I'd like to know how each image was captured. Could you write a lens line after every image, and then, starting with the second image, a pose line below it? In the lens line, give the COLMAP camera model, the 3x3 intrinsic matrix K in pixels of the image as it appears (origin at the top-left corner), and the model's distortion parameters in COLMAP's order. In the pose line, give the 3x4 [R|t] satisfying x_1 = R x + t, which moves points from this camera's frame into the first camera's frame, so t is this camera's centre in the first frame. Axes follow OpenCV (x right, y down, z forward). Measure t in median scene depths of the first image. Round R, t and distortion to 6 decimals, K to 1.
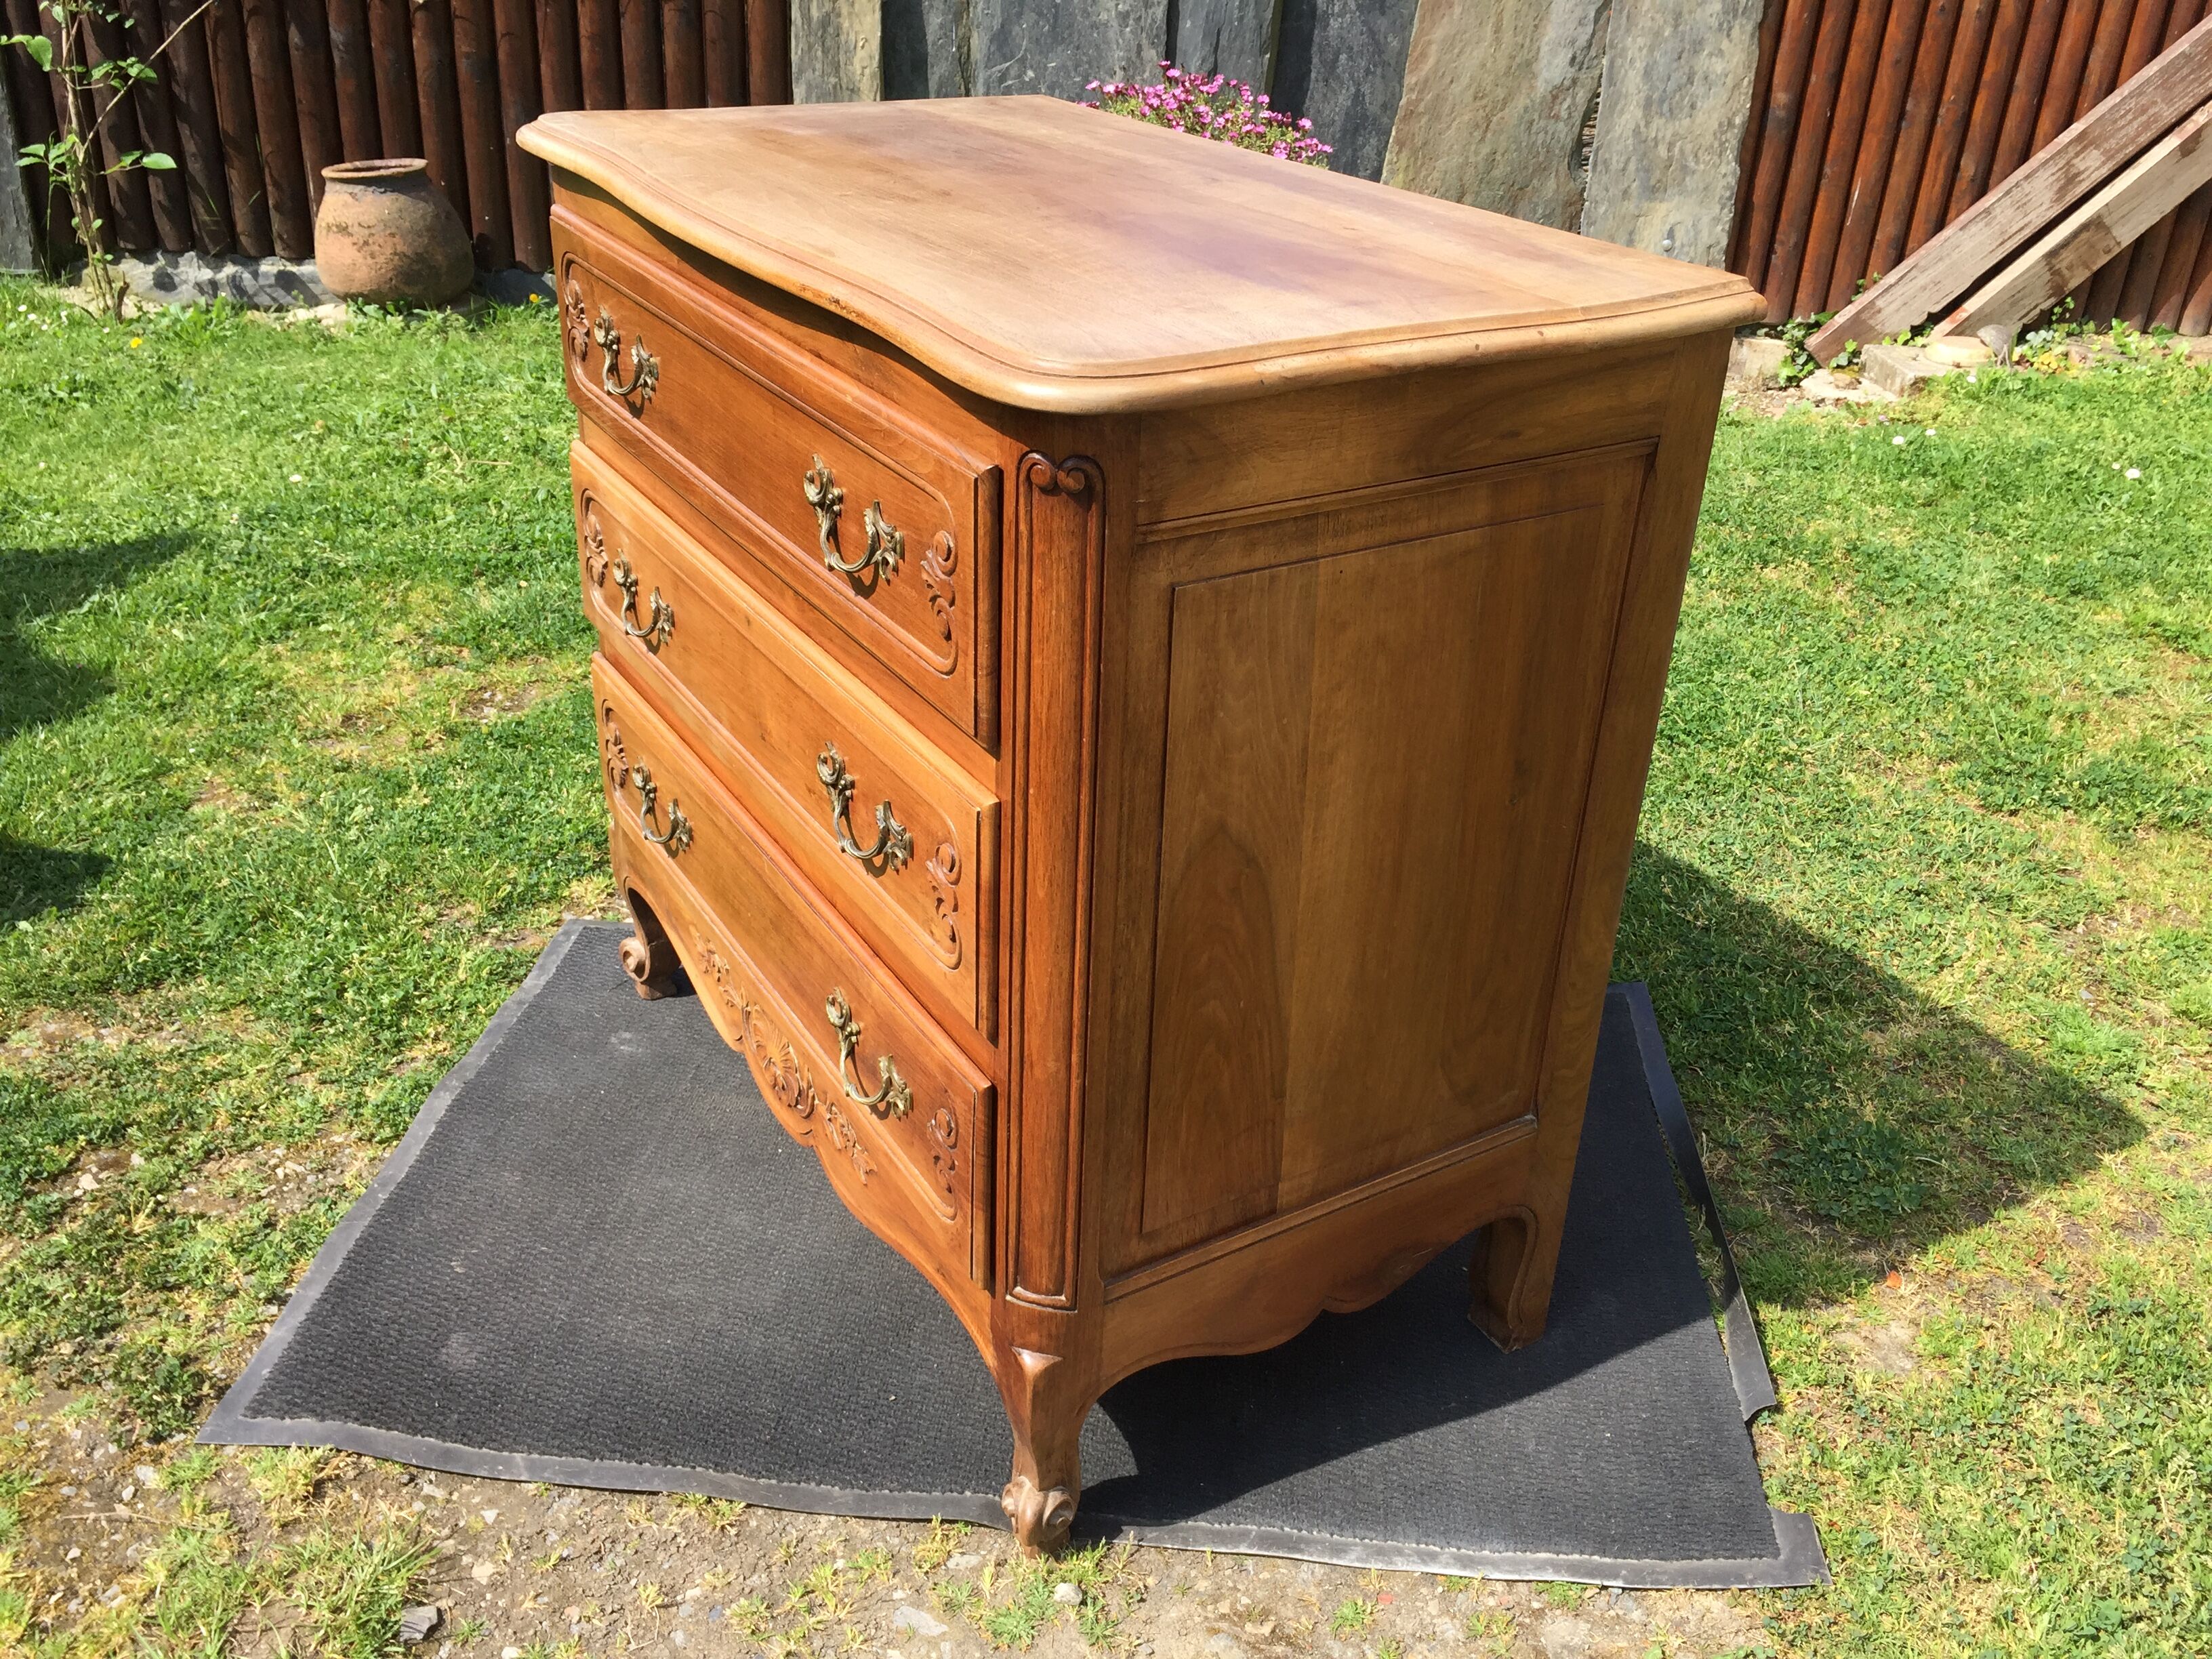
lens RADIAL K [[1855.8, 0, 1118.1], [0, 1855.8, 813.6], [0, 0, 1]] dist [0.078823, -0.103912]
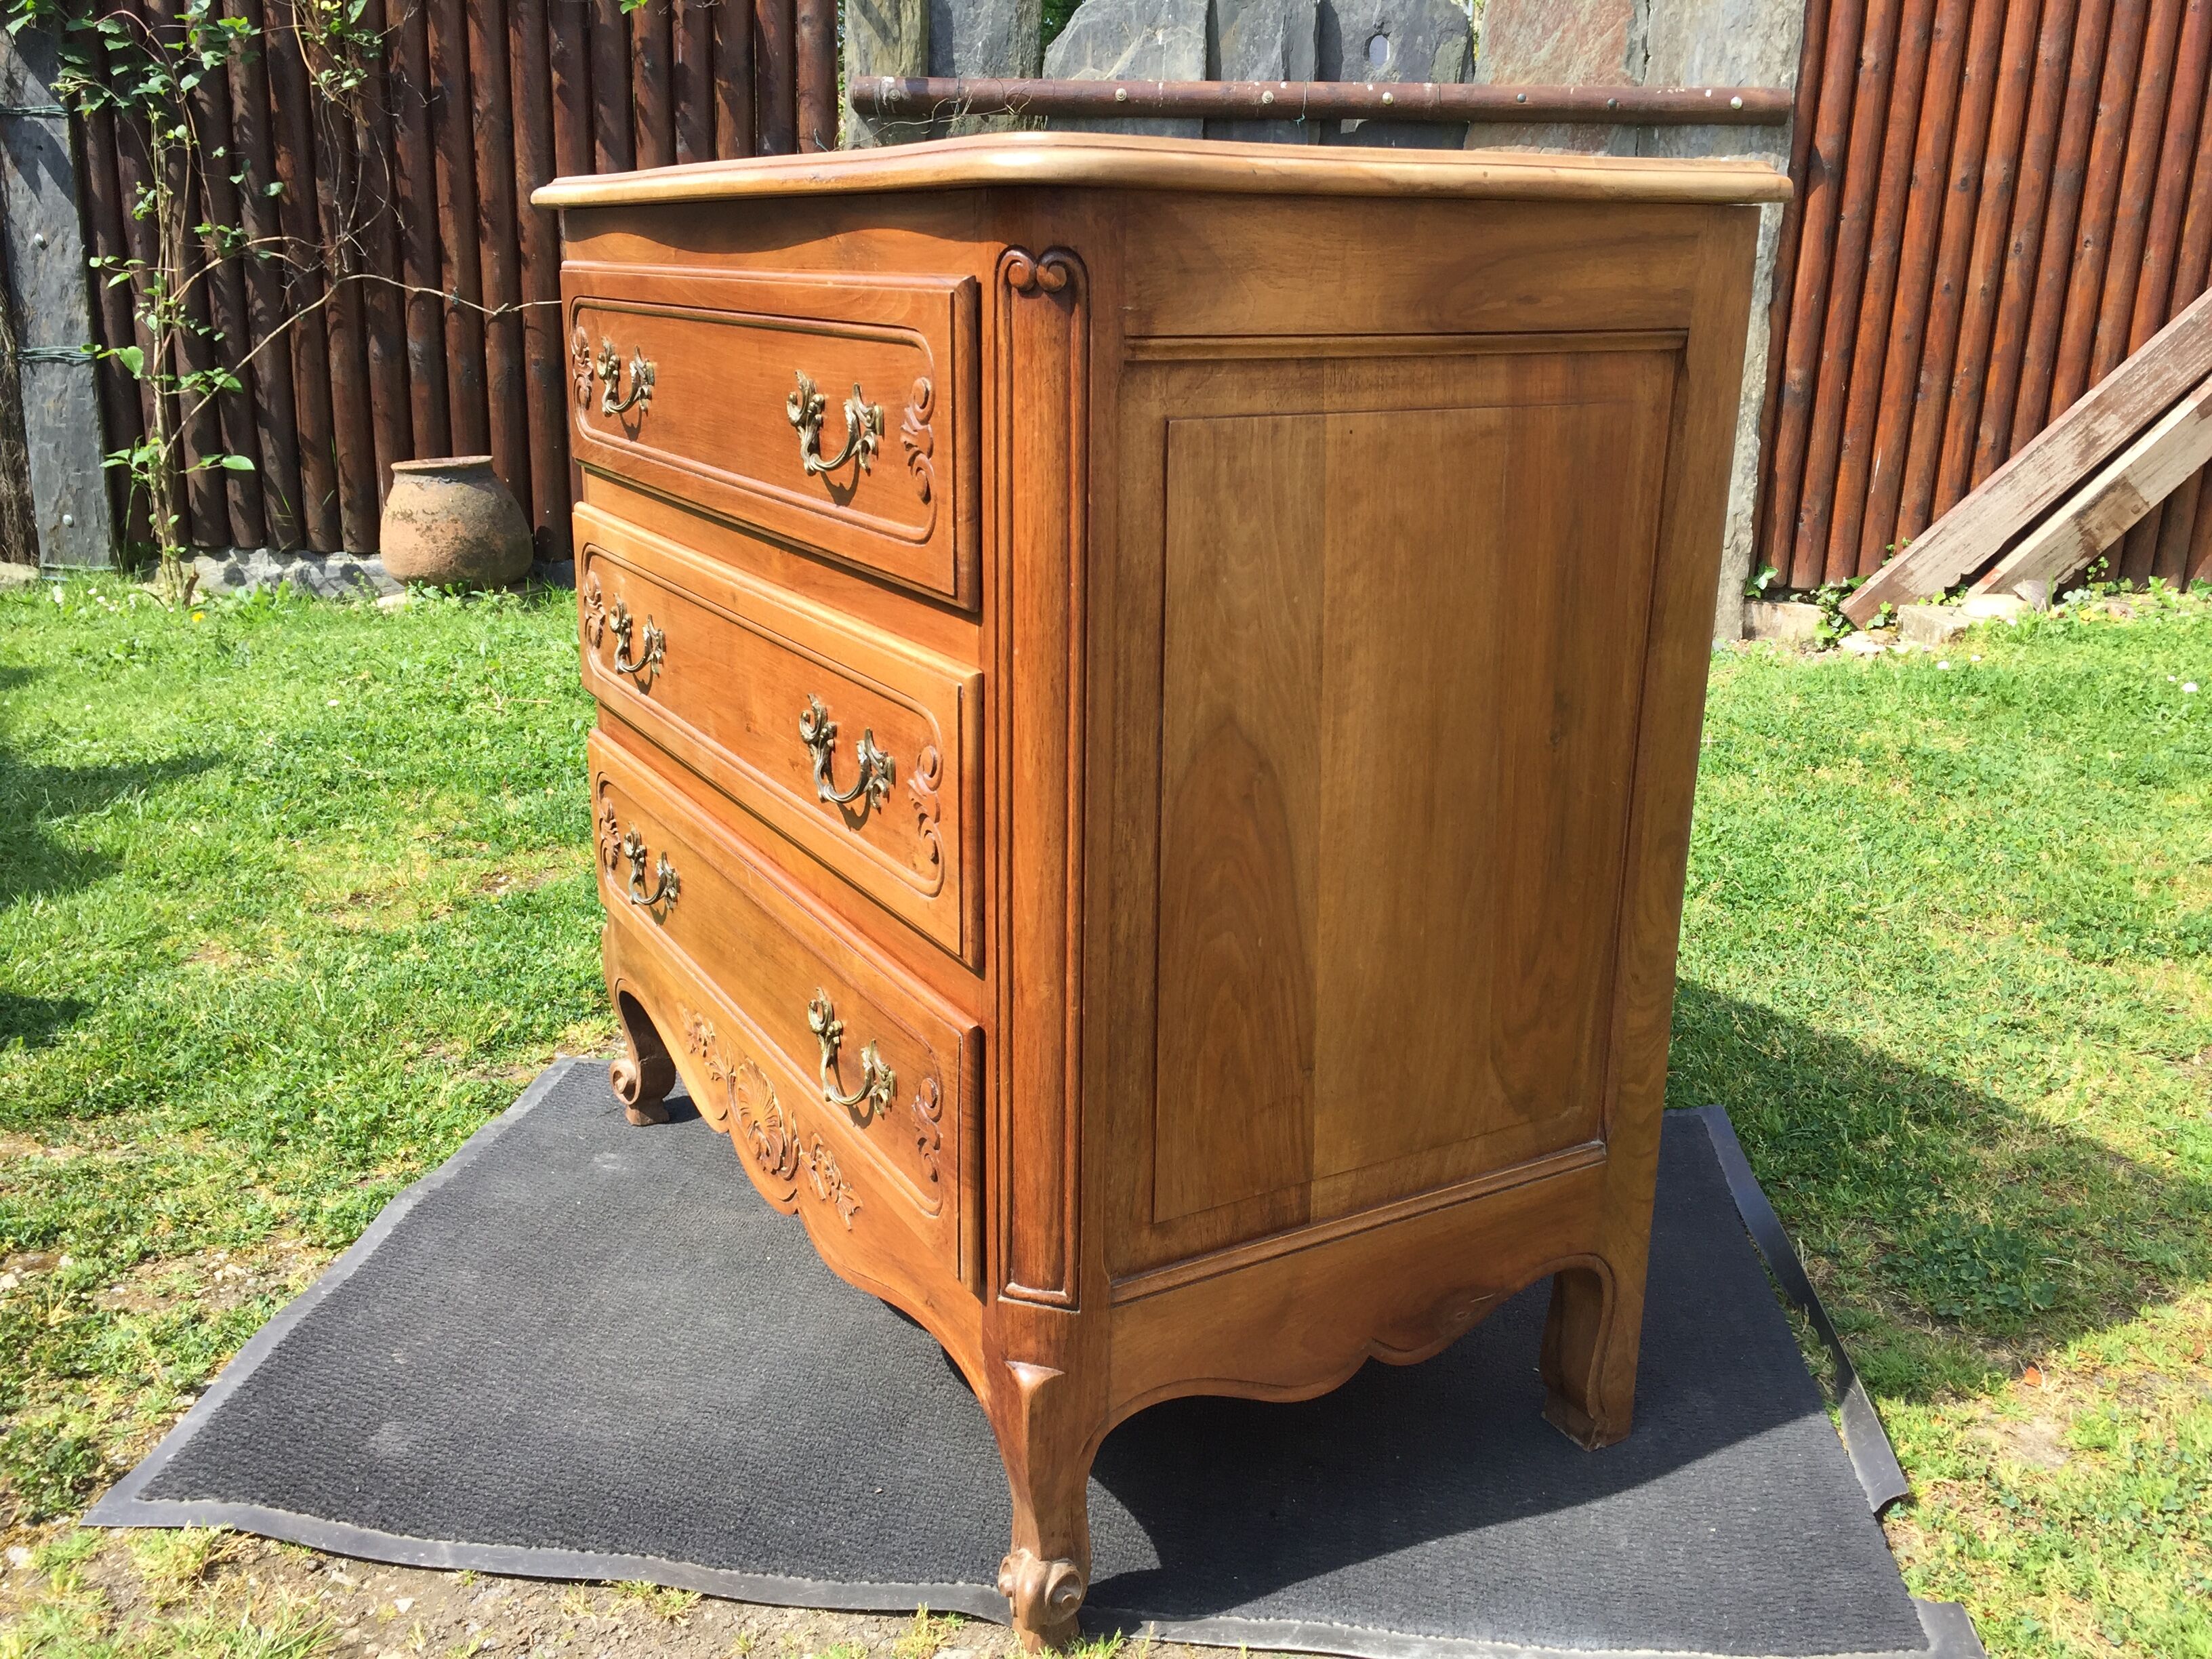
lens RADIAL K [[1855.8, 0, 1115.6], [0, 1855.8, 813.7], [0, 0, 1]] dist [0.078823, -0.103912]
pose [[0.999486, -0.014371, -0.028666, 0.014654], [0.008395, 0.980043, -0.198609, 0.136497], [0.030948, 0.198266, 0.979659, 0.068192]]
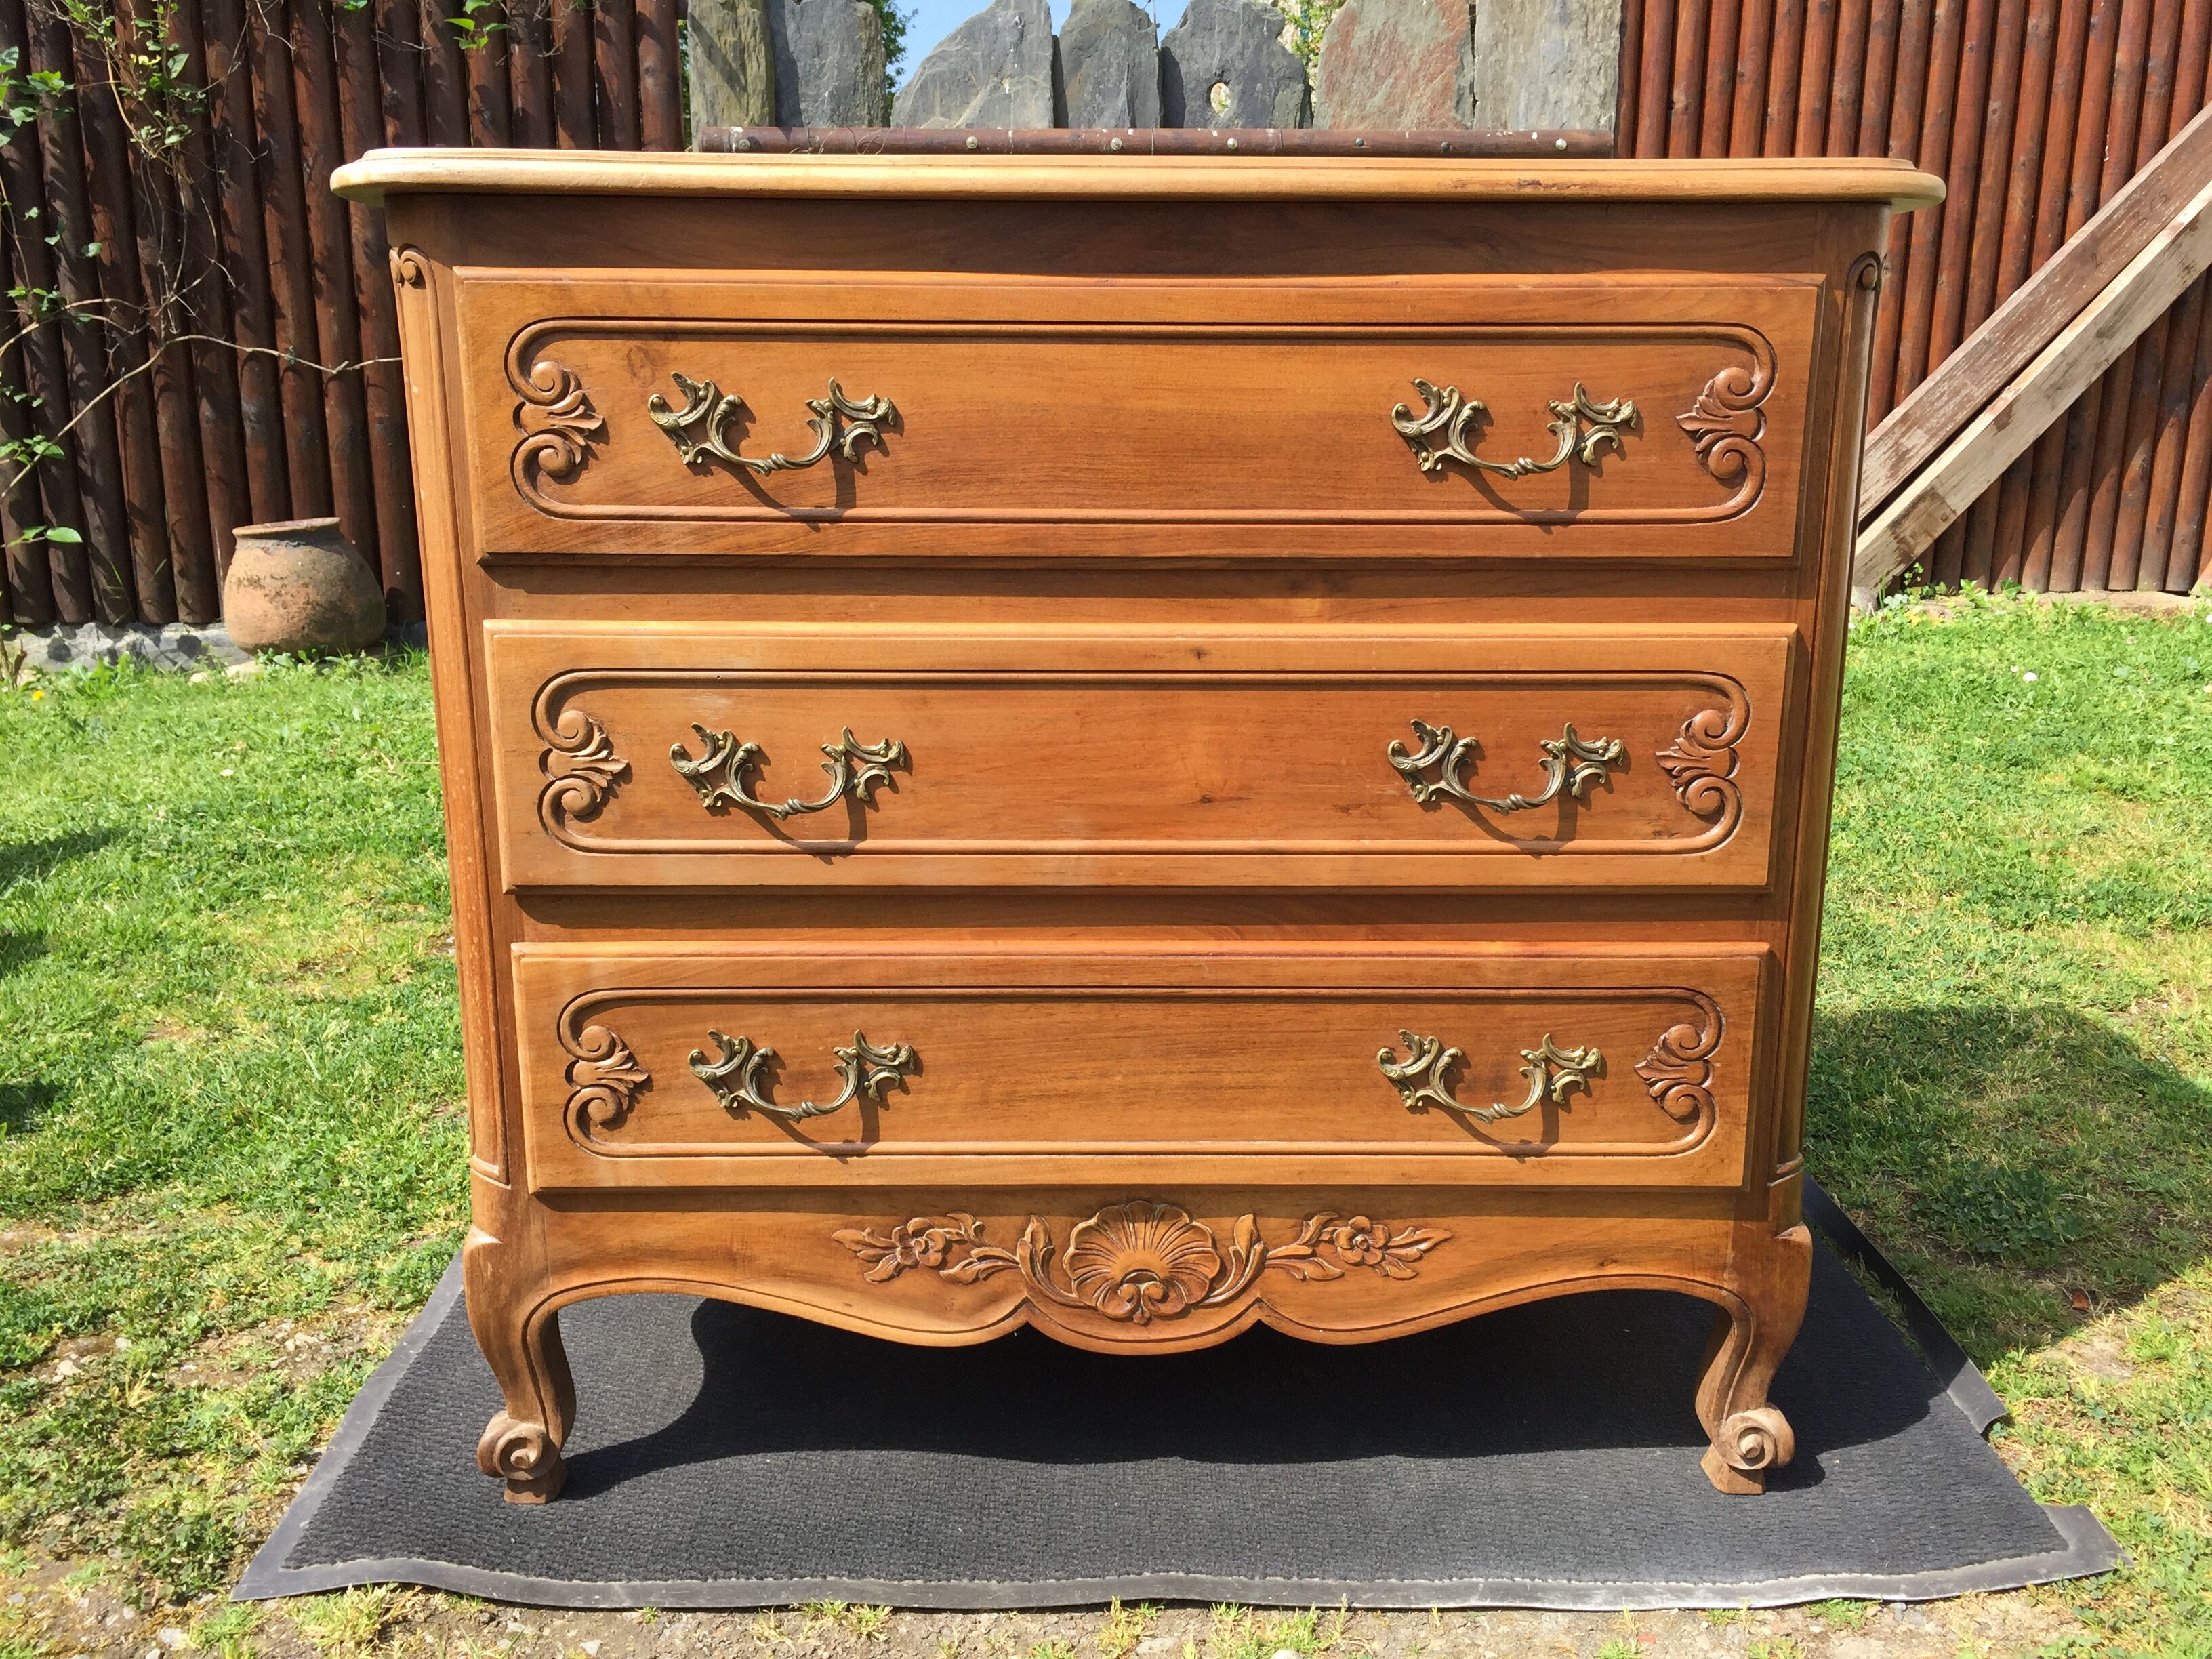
lens RADIAL K [[1855.8, 0, 1106.2], [0, 1855.8, 825.8], [0, 0, 1]] dist [0.078823, -0.103912]
pose [[0.995001, -0.065775, 0.075150, -0.101447], [0.080471, 0.973680, -0.213241, 0.150722], [-0.059146, 0.218223, 0.974105, 0.059505]]
